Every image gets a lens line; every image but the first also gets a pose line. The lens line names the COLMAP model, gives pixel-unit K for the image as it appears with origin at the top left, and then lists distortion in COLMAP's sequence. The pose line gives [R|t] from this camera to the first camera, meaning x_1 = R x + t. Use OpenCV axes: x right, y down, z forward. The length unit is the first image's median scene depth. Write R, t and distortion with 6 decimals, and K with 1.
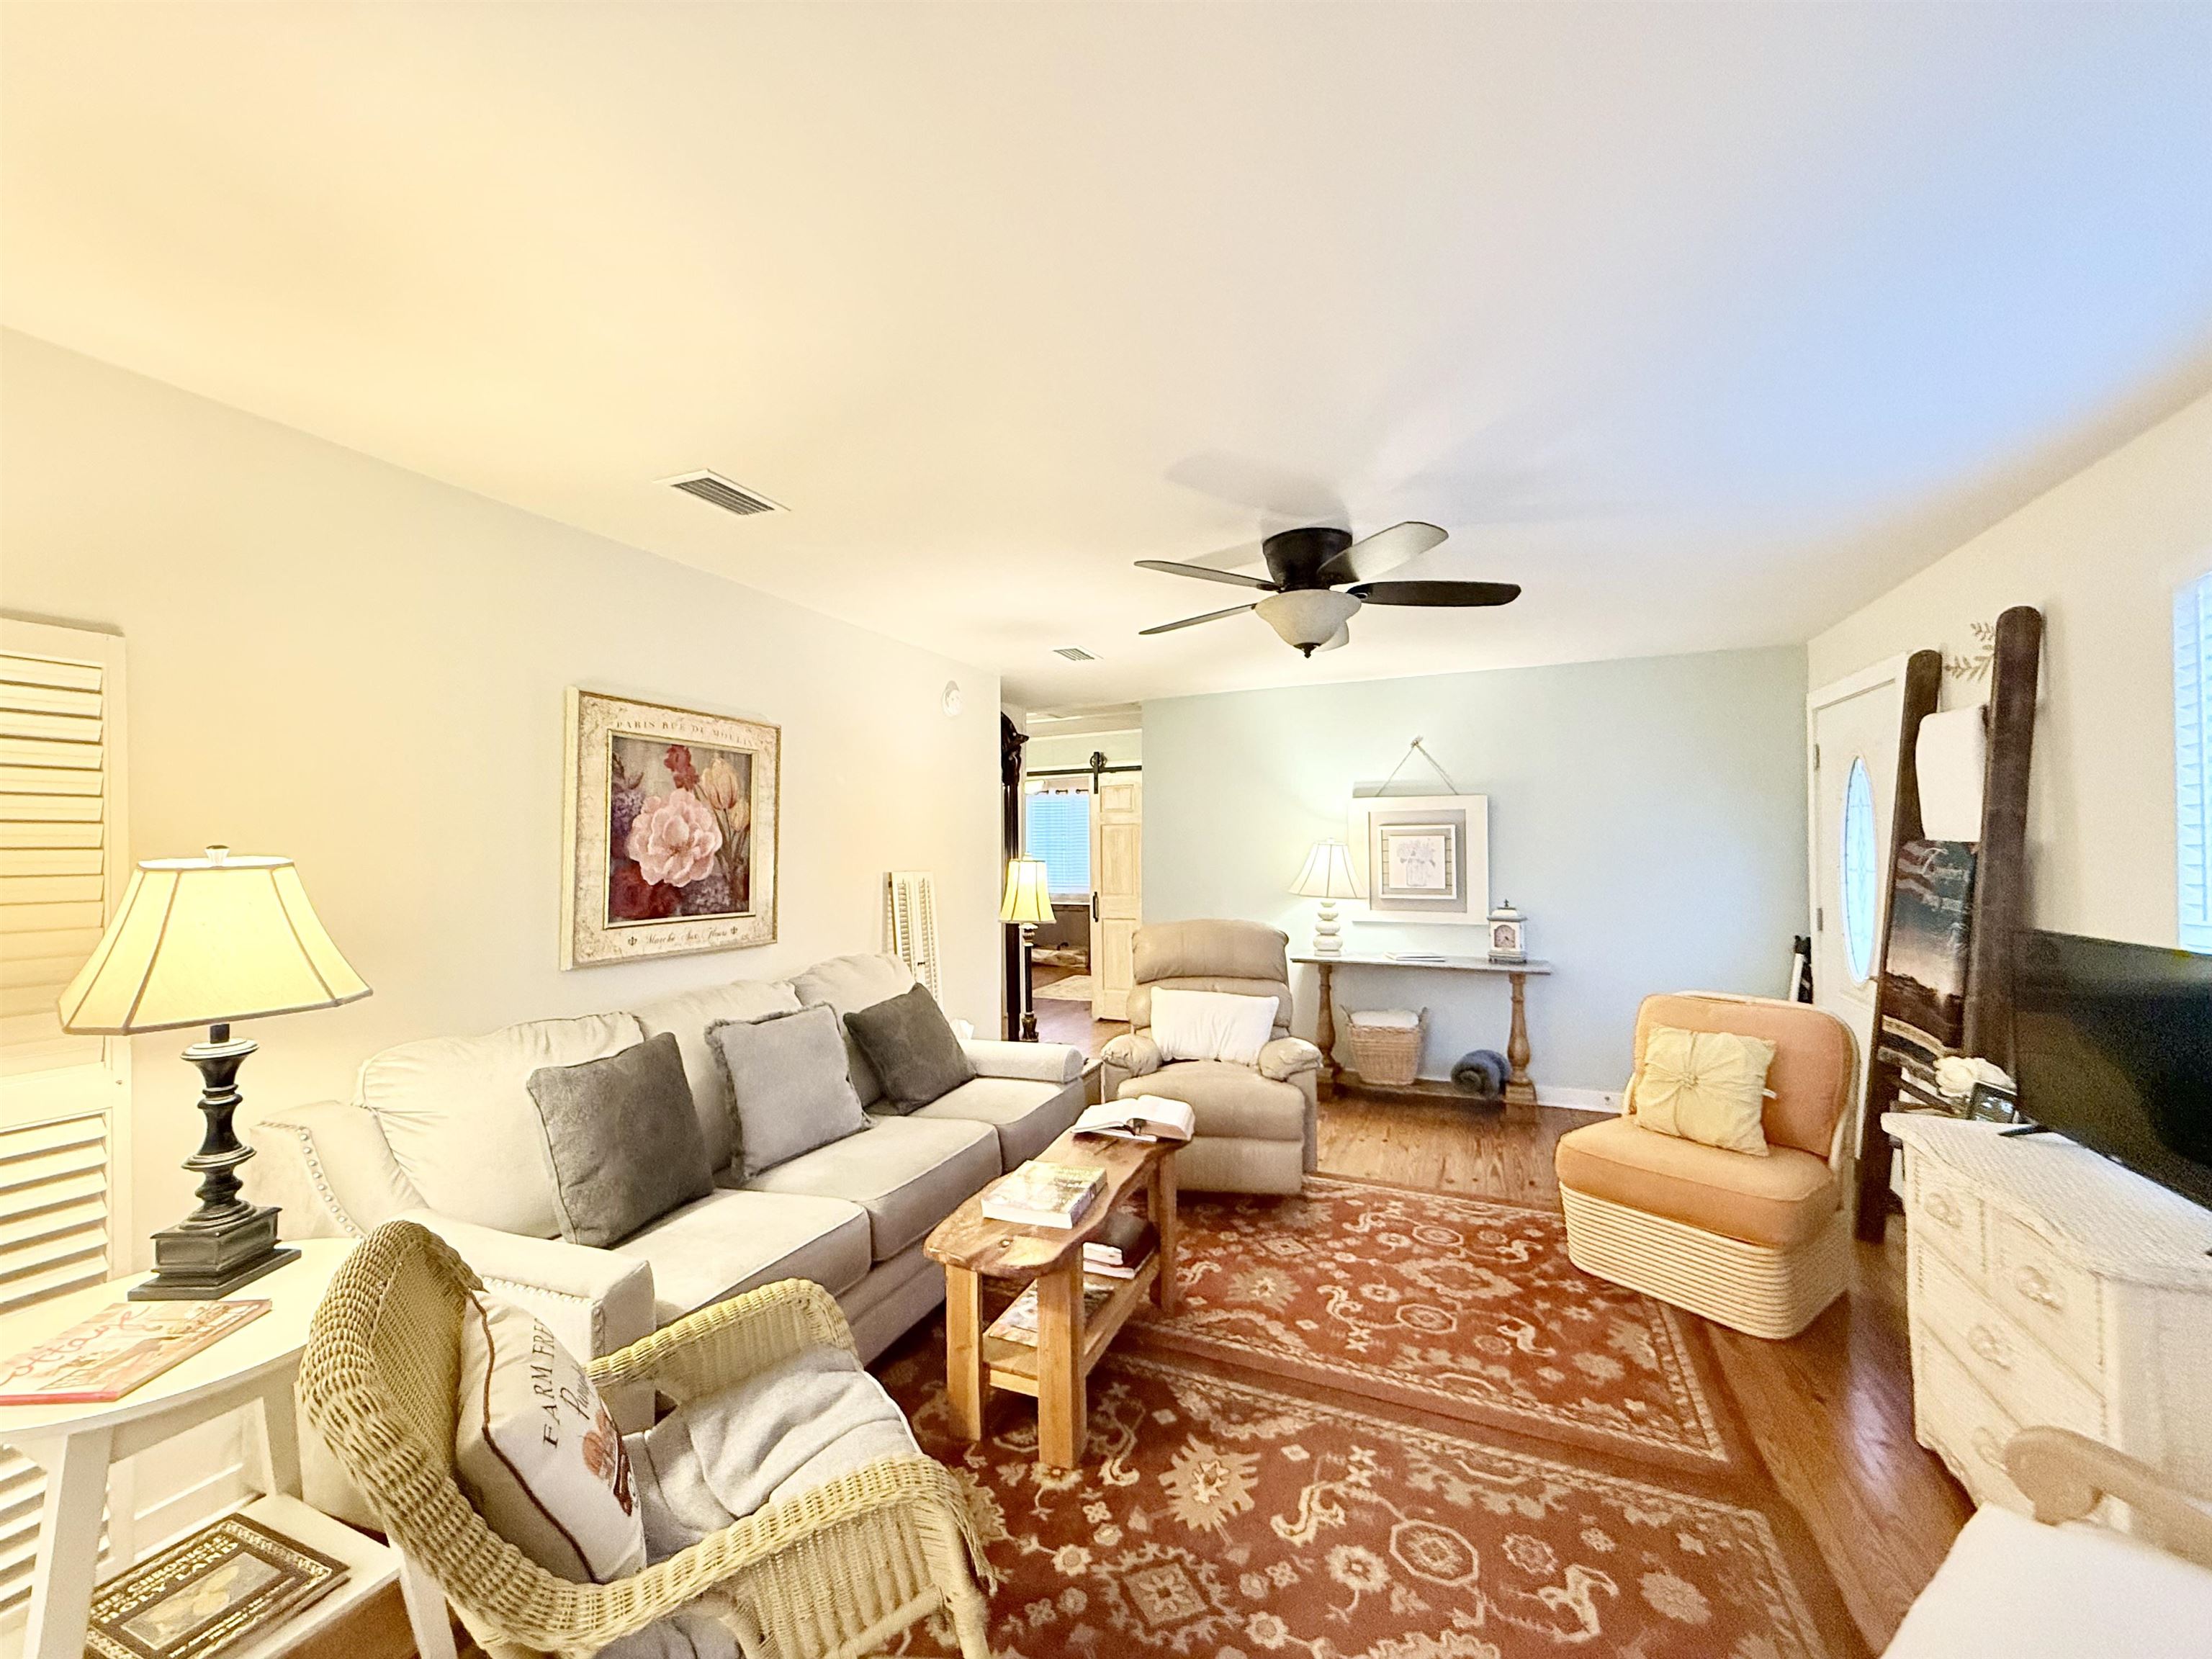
lens RADIAL K [[879.9, 0, 1091.2], [0, 879.9, 831.3], [0, 0, 1]] dist [-0.001268, -0.000528]
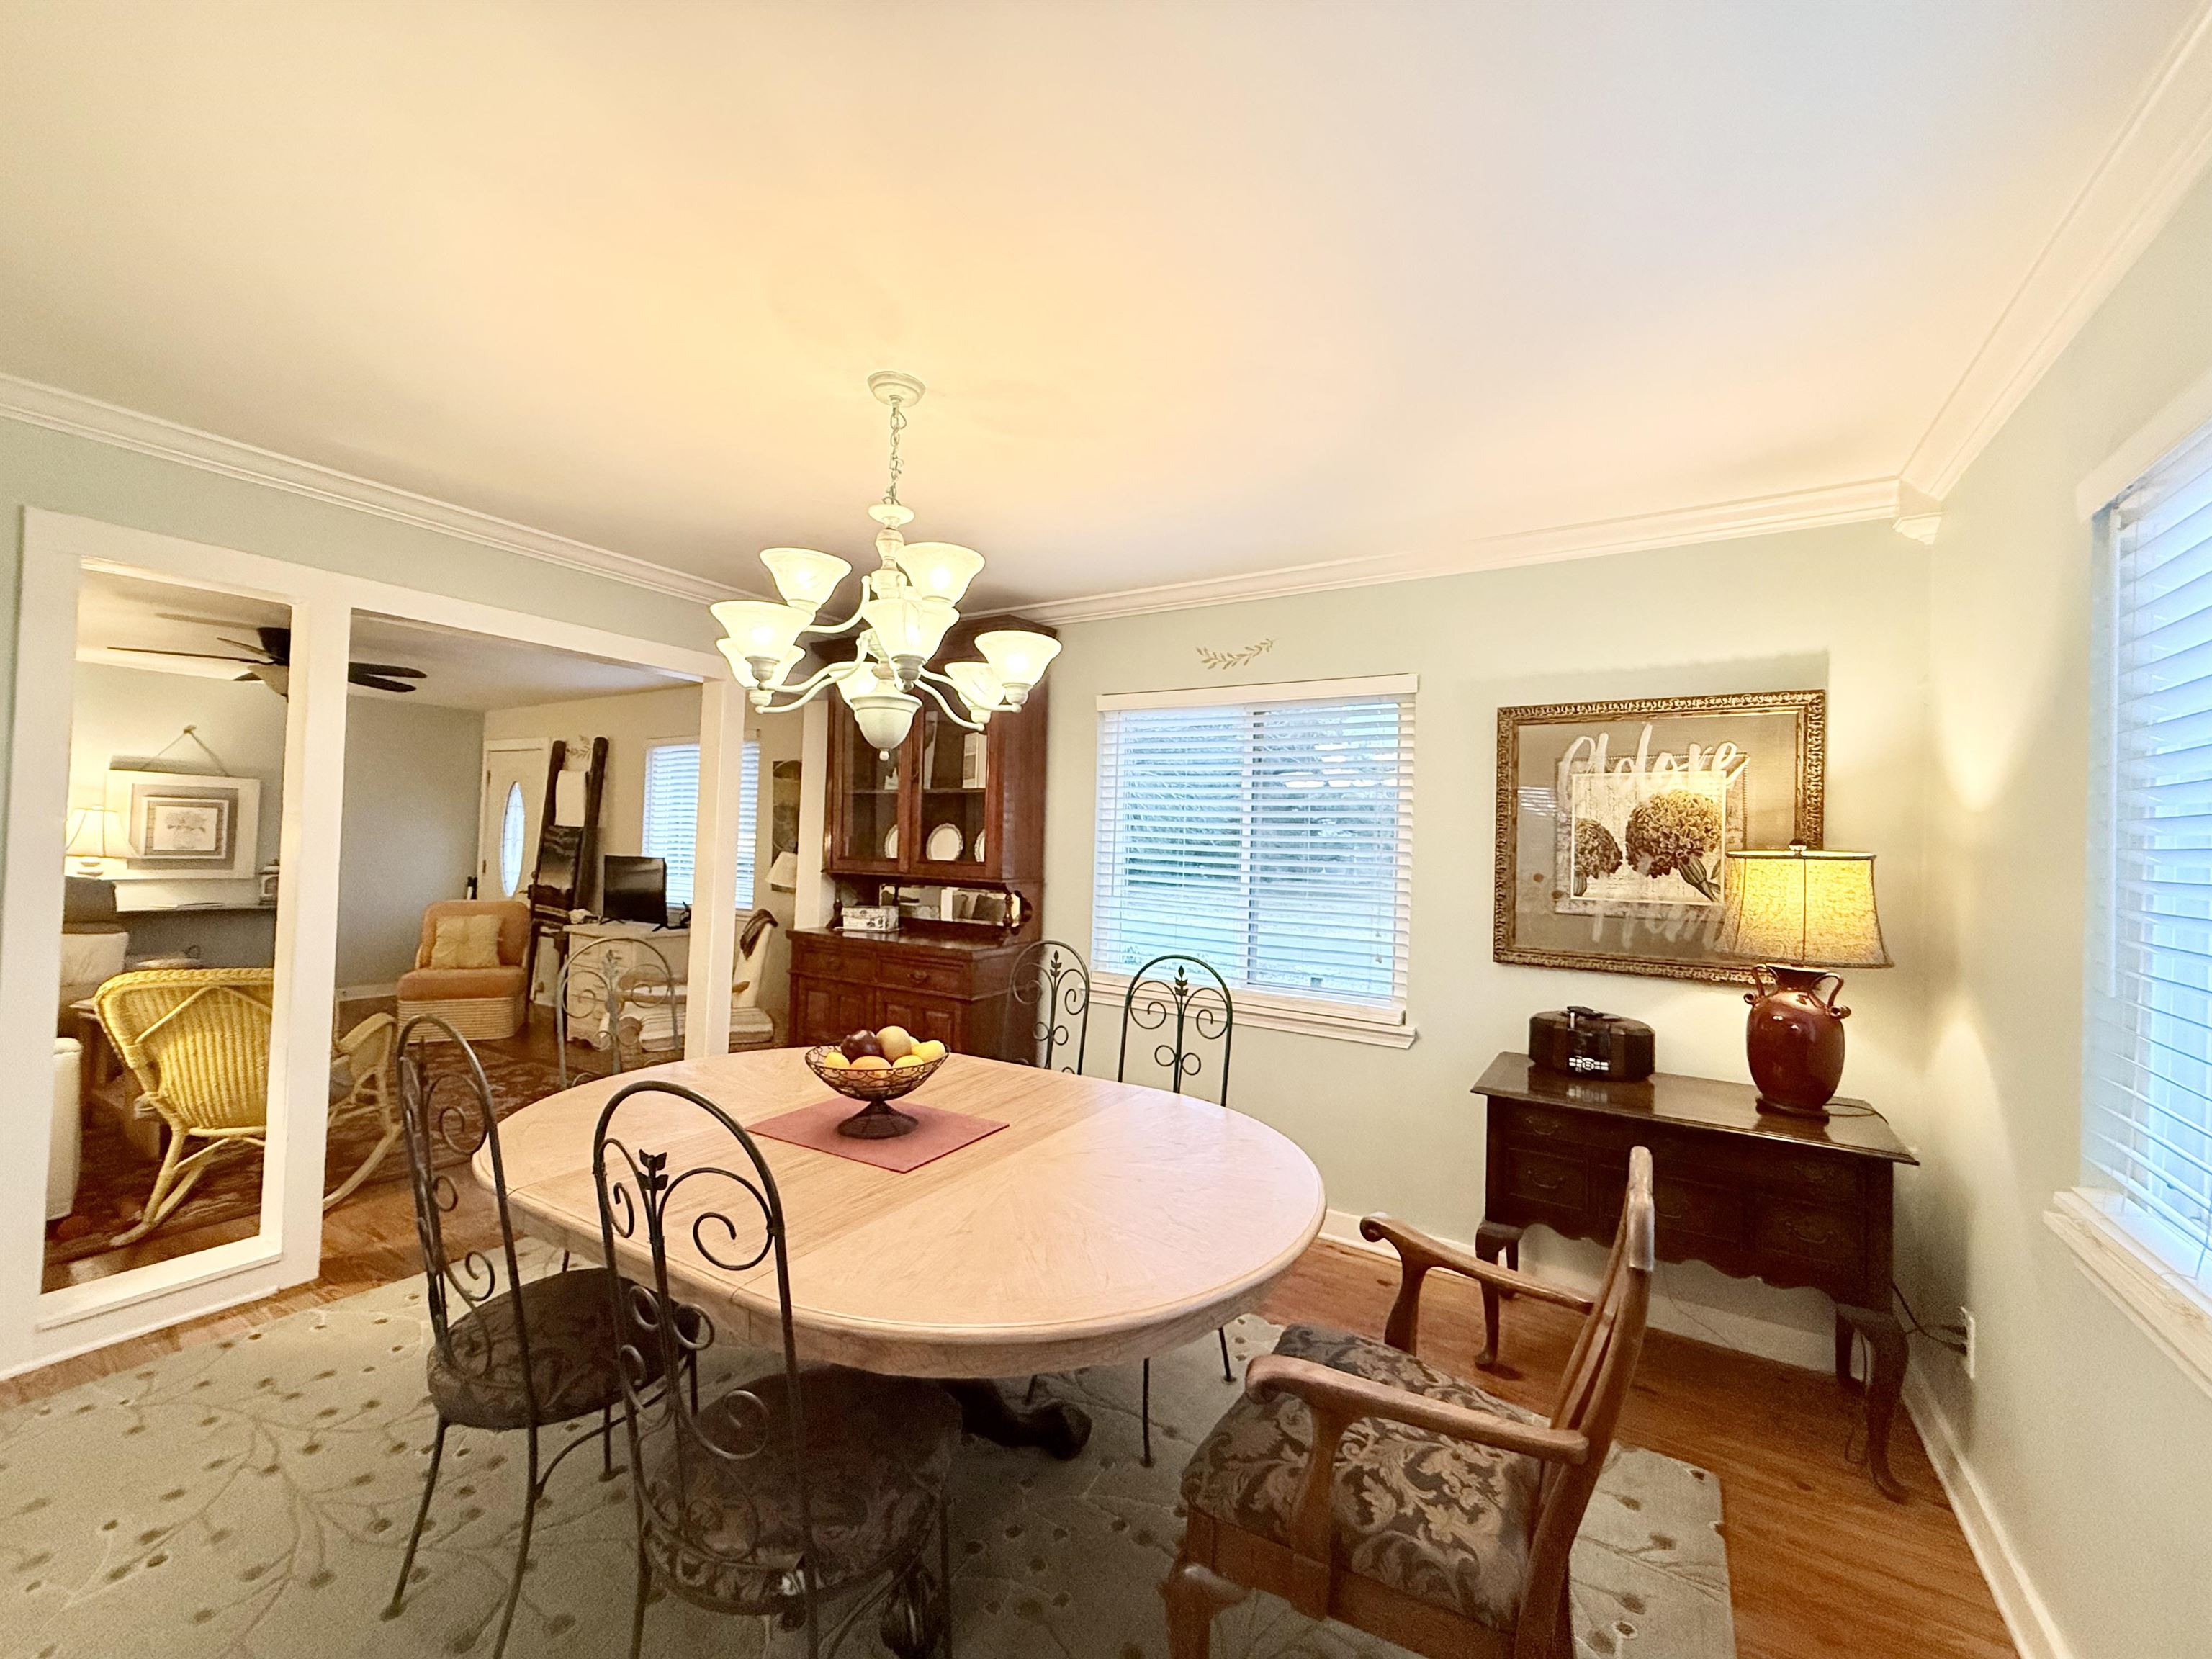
lens RADIAL K [[879.9, 0, 1093.1], [0, 879.9, 825.2], [0, 0, 1]] dist [-0.001268, -0.000528]
pose [[0.147855, 0.033456, 0.988443, -1.077132], [-0.050482, 0.998380, -0.026241, -0.001276], [-0.987720, -0.046019, 0.149304, -0.700939]]
